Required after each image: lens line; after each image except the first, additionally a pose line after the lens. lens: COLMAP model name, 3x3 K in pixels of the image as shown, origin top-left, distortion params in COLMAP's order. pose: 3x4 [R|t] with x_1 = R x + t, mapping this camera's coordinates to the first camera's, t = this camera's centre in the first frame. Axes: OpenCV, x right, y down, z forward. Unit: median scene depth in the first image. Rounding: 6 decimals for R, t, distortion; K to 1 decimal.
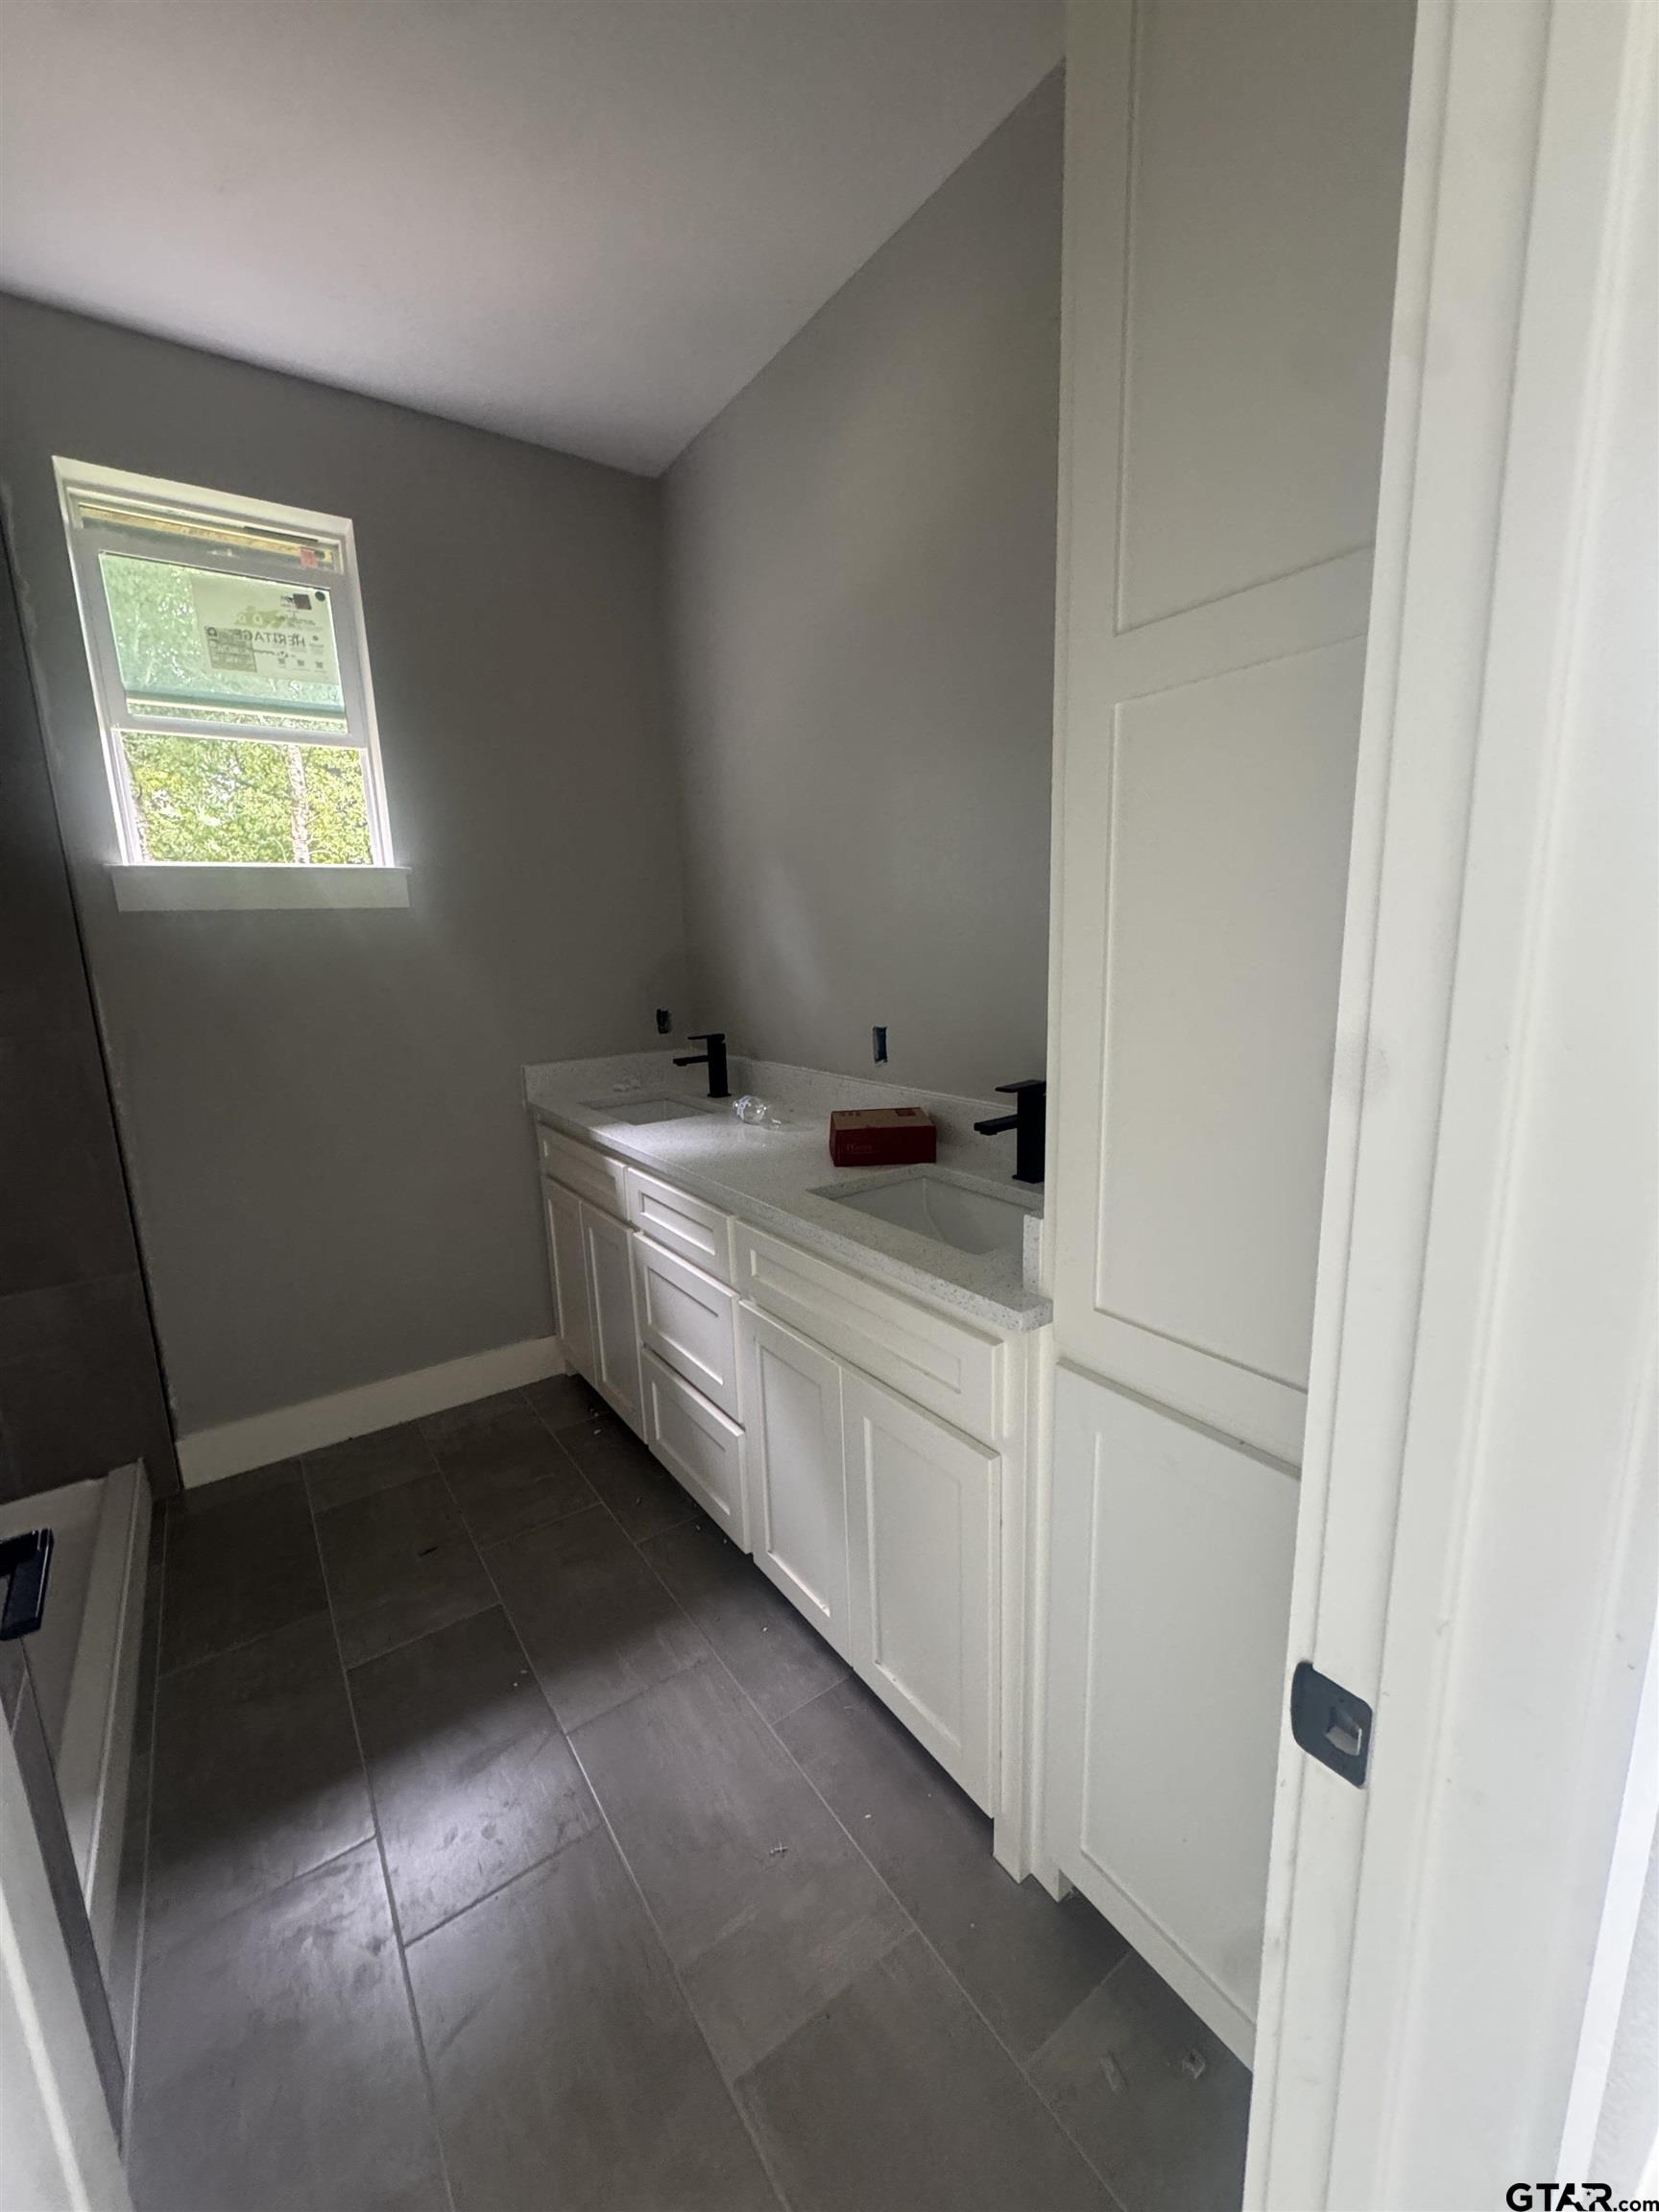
lens RADIAL K [[876.0, 0, 823.8], [0, 876.0, 1109.8], [0, 0, 1]] dist [-0.005389, 0.000093]
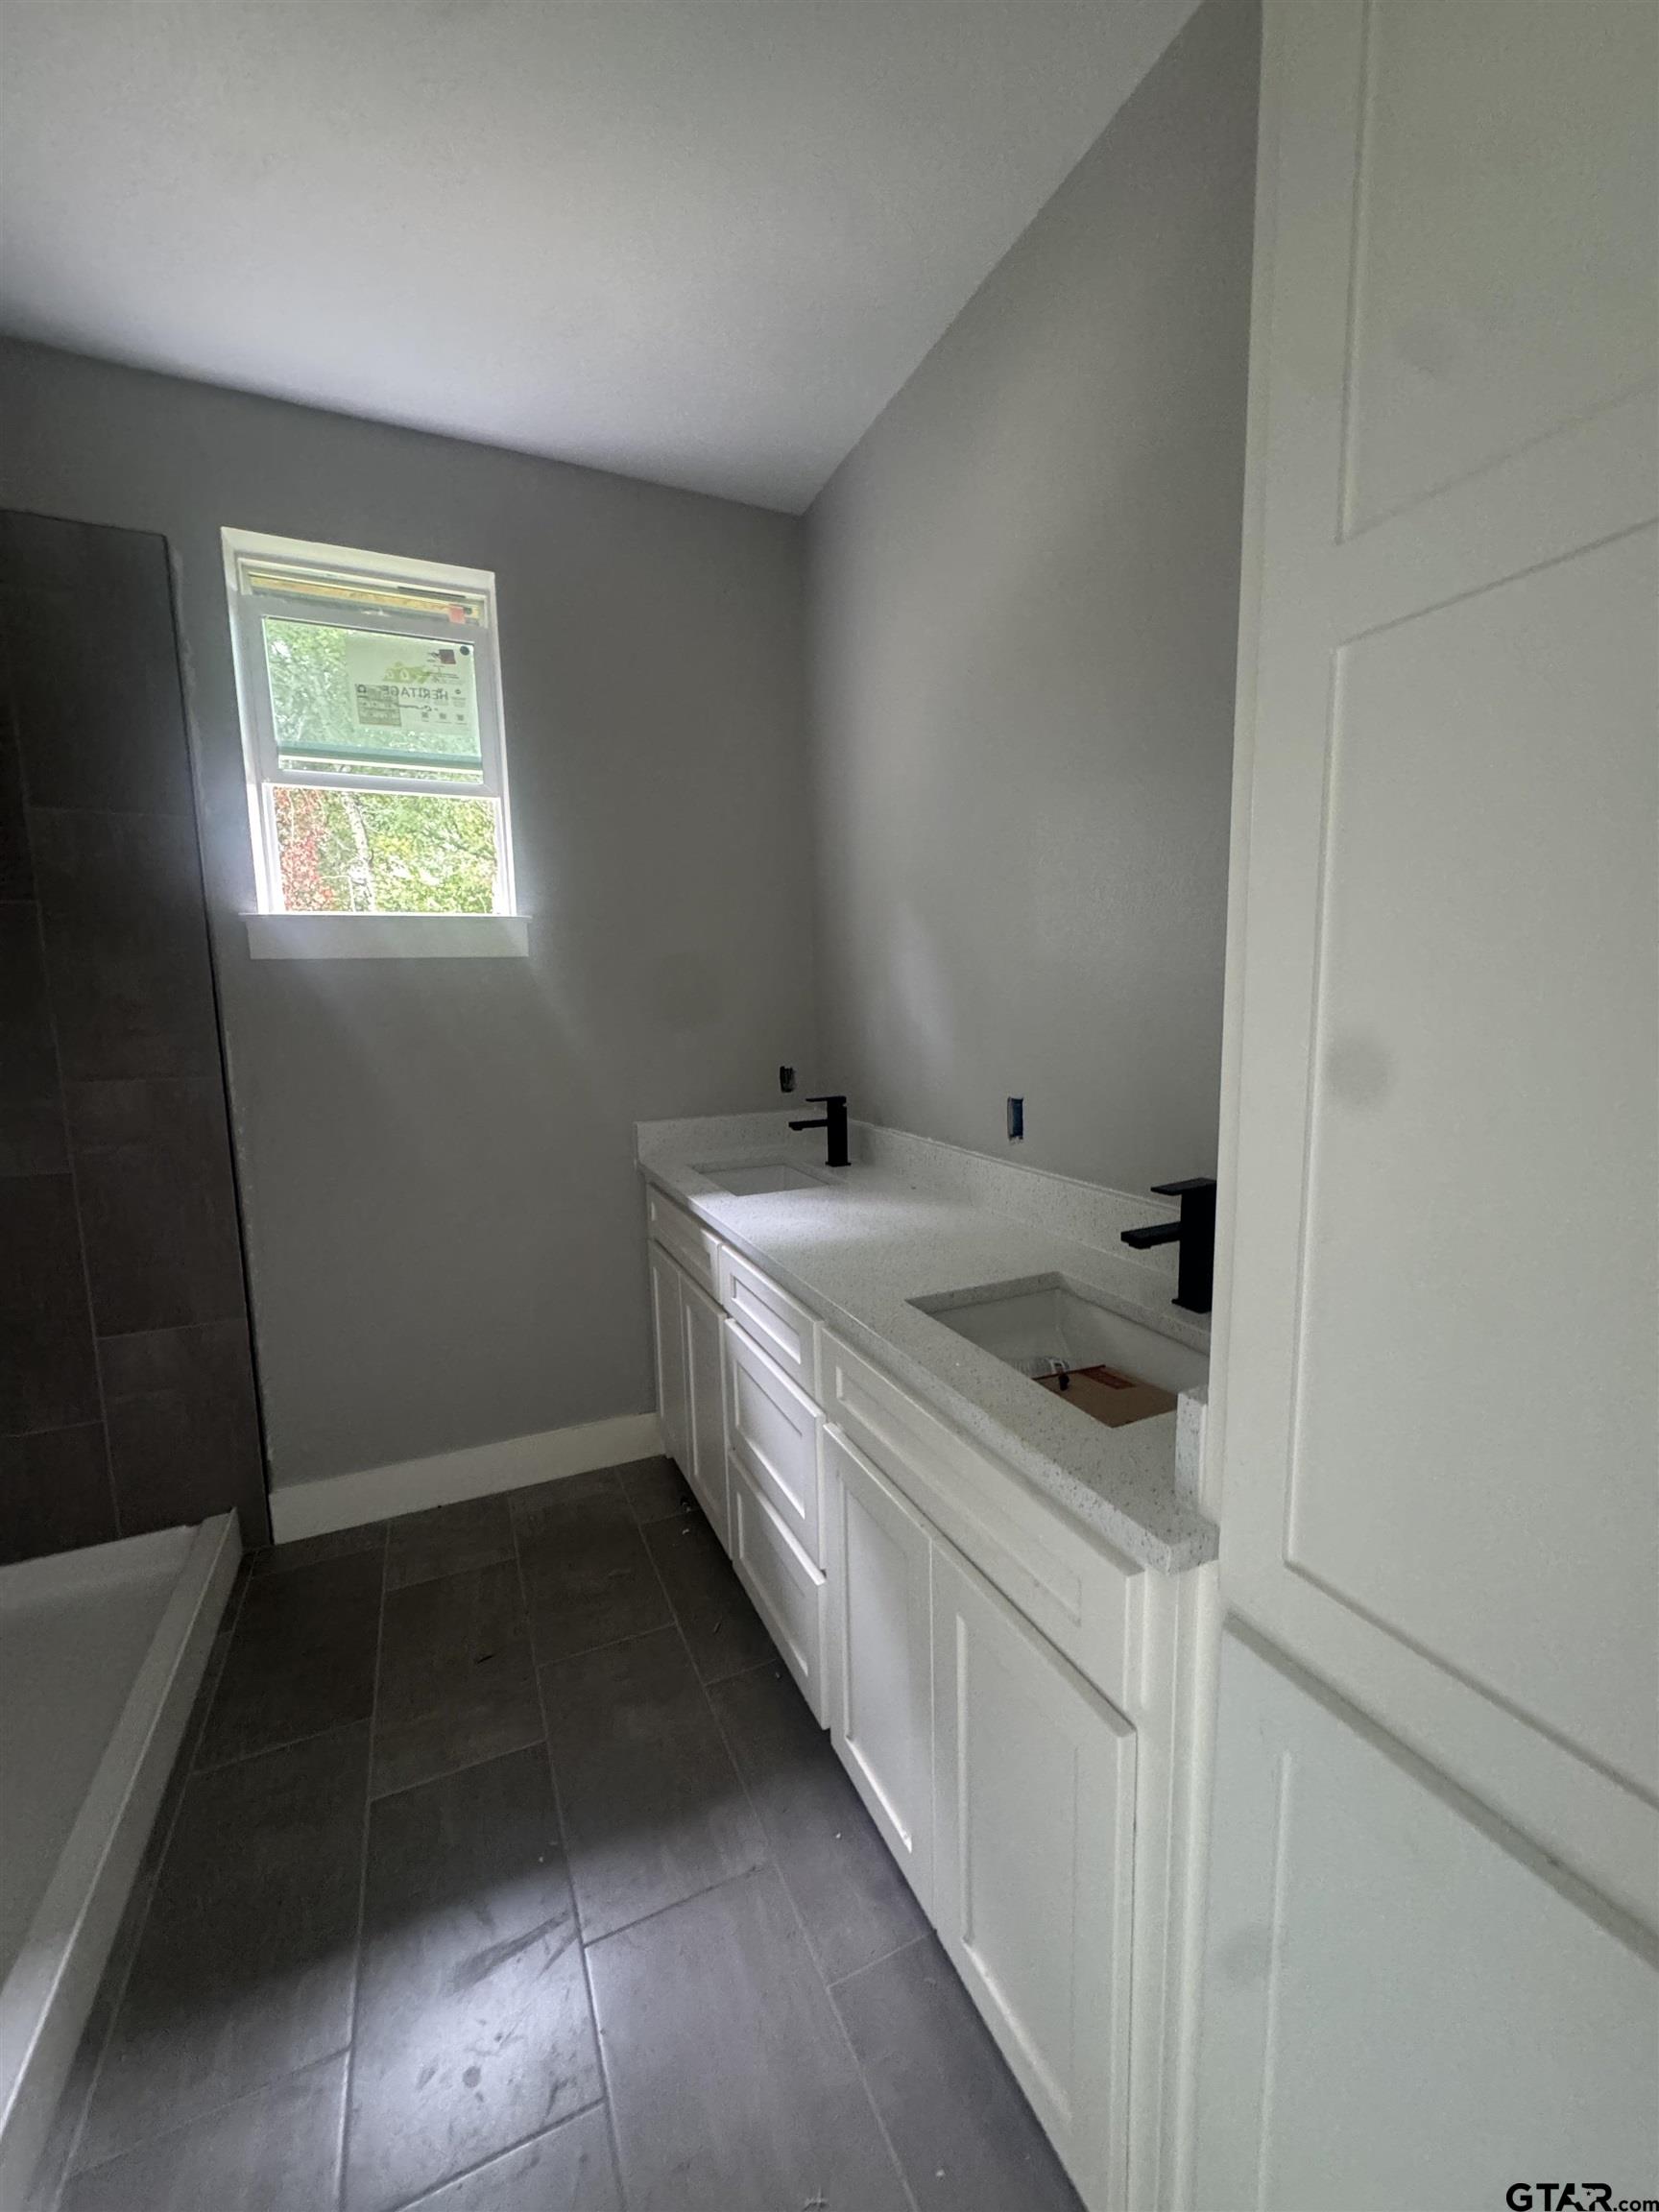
lens RADIAL K [[876.0, 0, 828.8], [0, 876.0, 1107.5], [0, 0, 1]] dist [-0.005389, 0.000093]
pose [[0.983649, 0.035229, -0.176616, 0.035855], [-0.045883, 0.997342, -0.056608, -0.028193], [0.174152, 0.063786, 0.982651, 0.129047]]
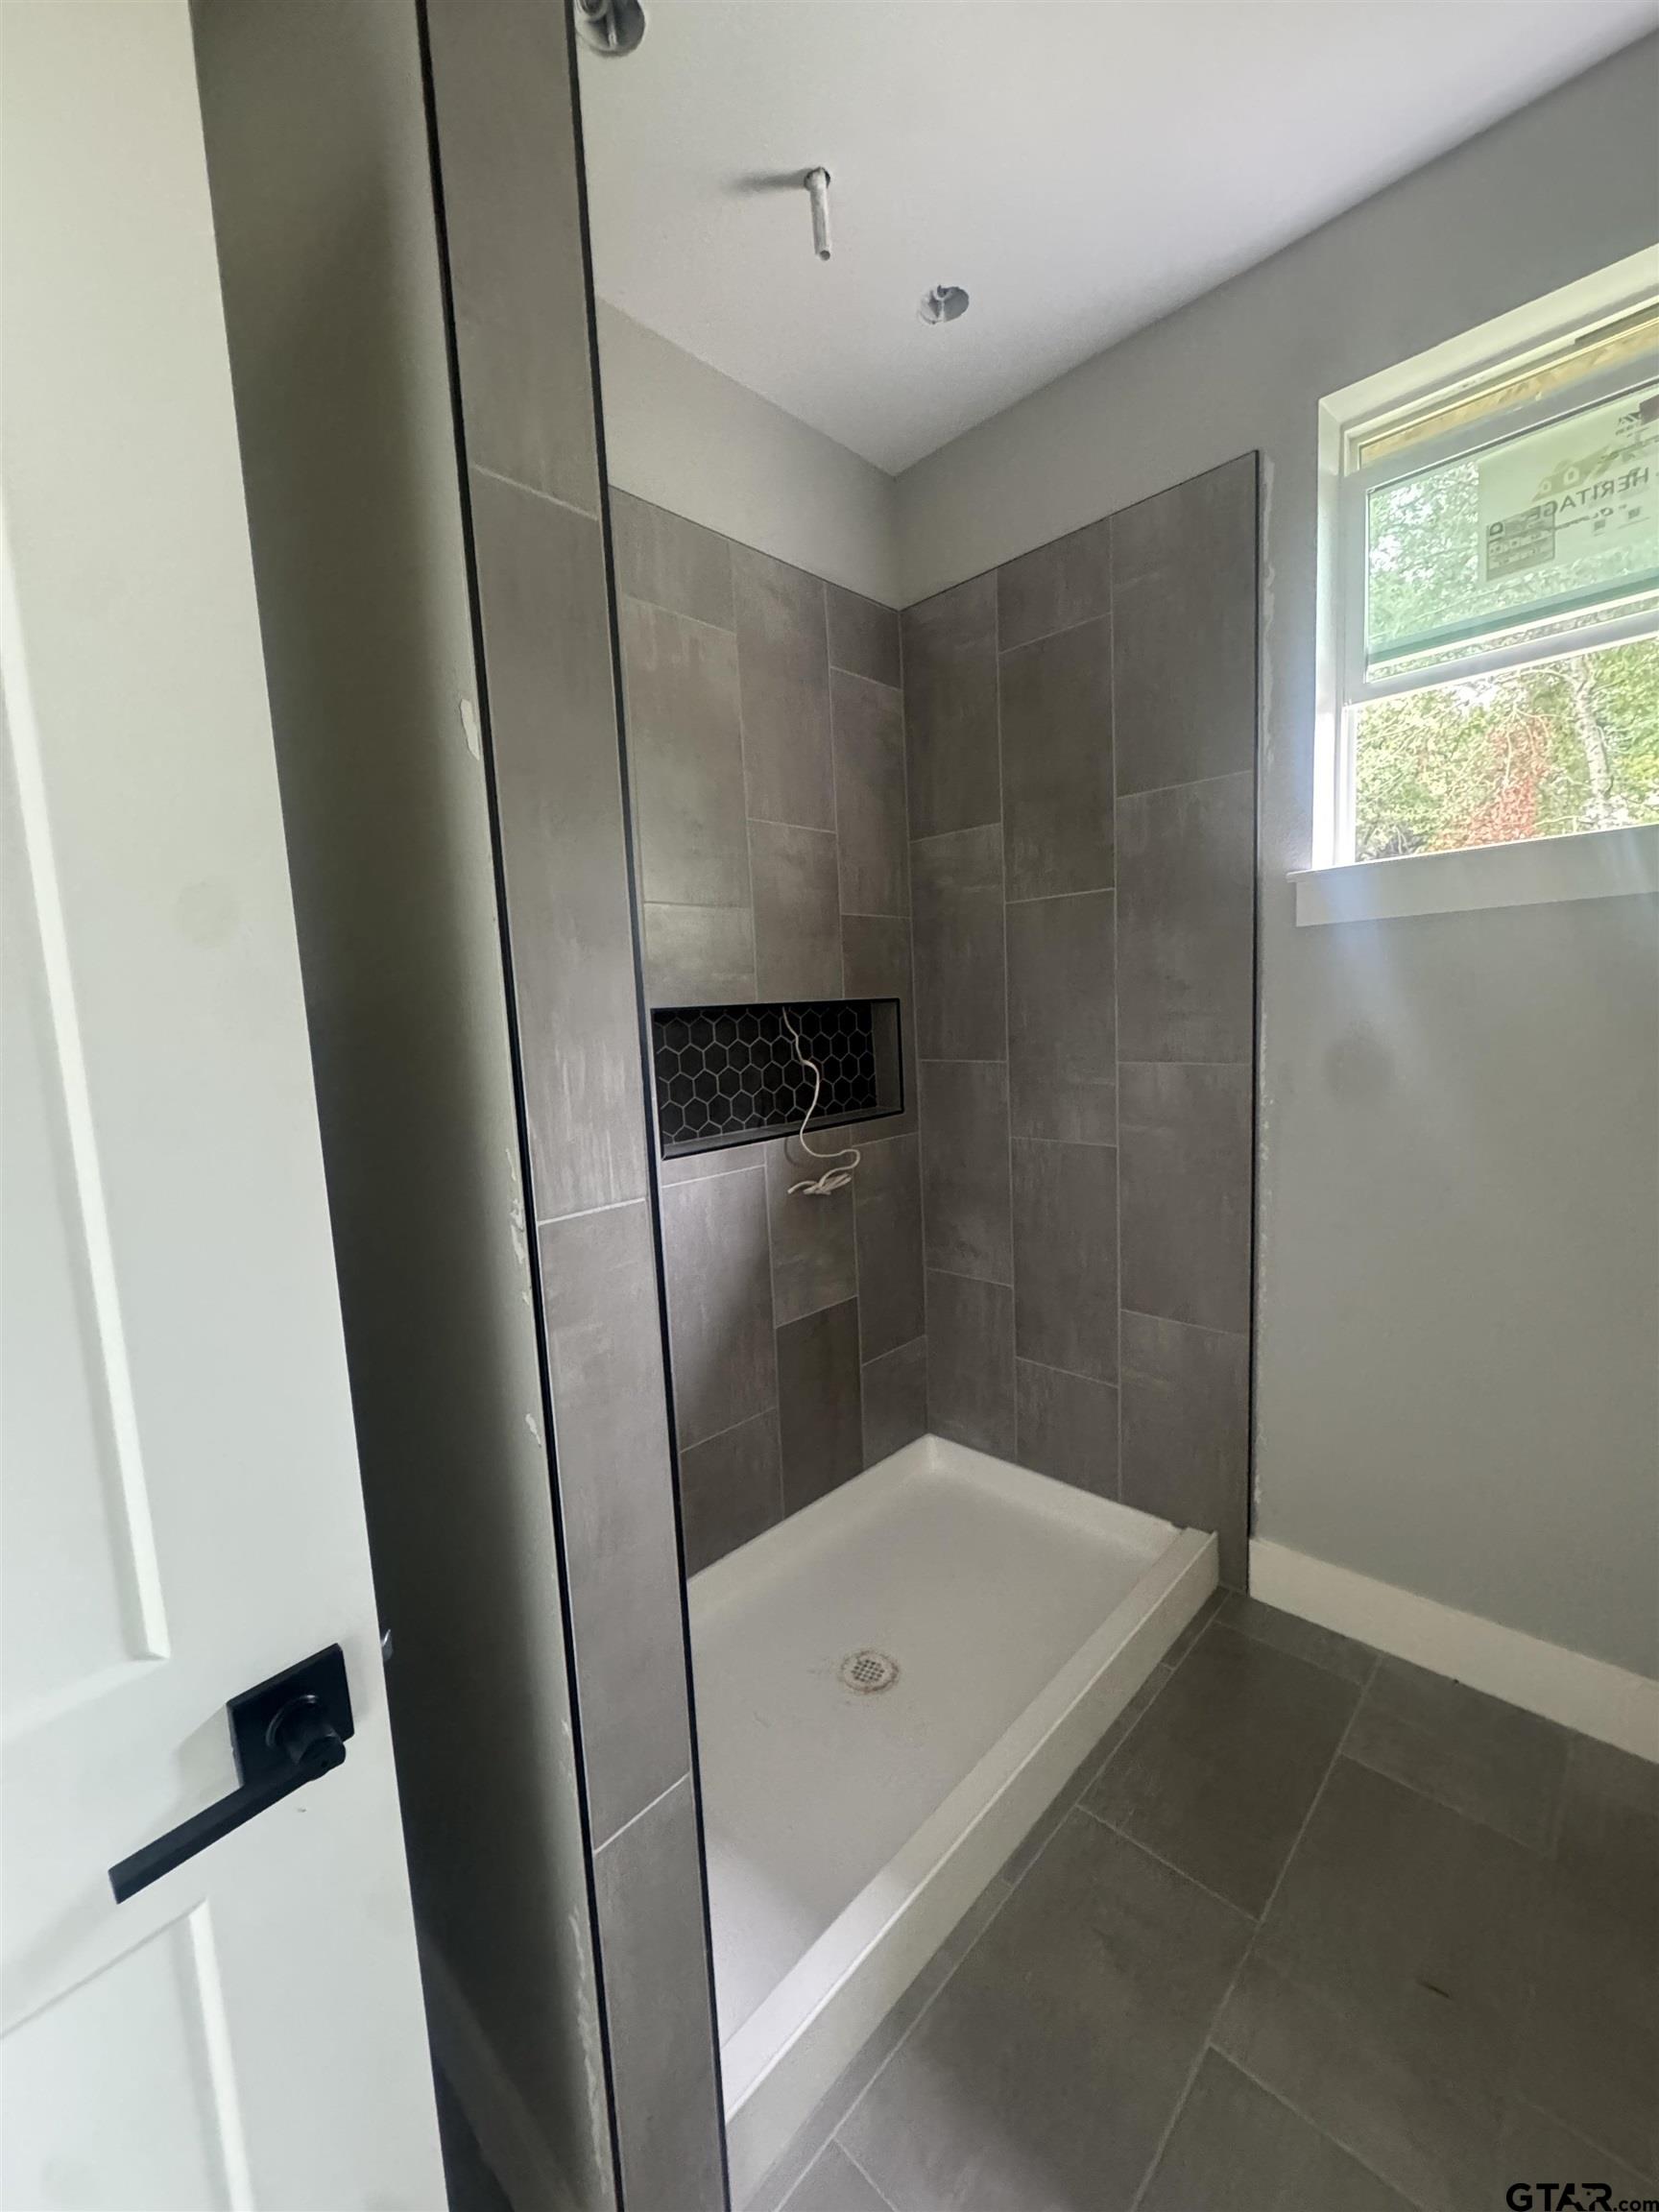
lens RADIAL K [[876.0, 0, 825.9], [0, 876.0, 1105.5], [0, 0, 1]] dist [-0.005389, 0.000093]
pose [[0.189188, 0.135790, -0.972507, -0.042412], [-0.147709, 0.983058, 0.108528, -0.079269], [0.970768, 0.123116, 0.206040, 0.392916]]
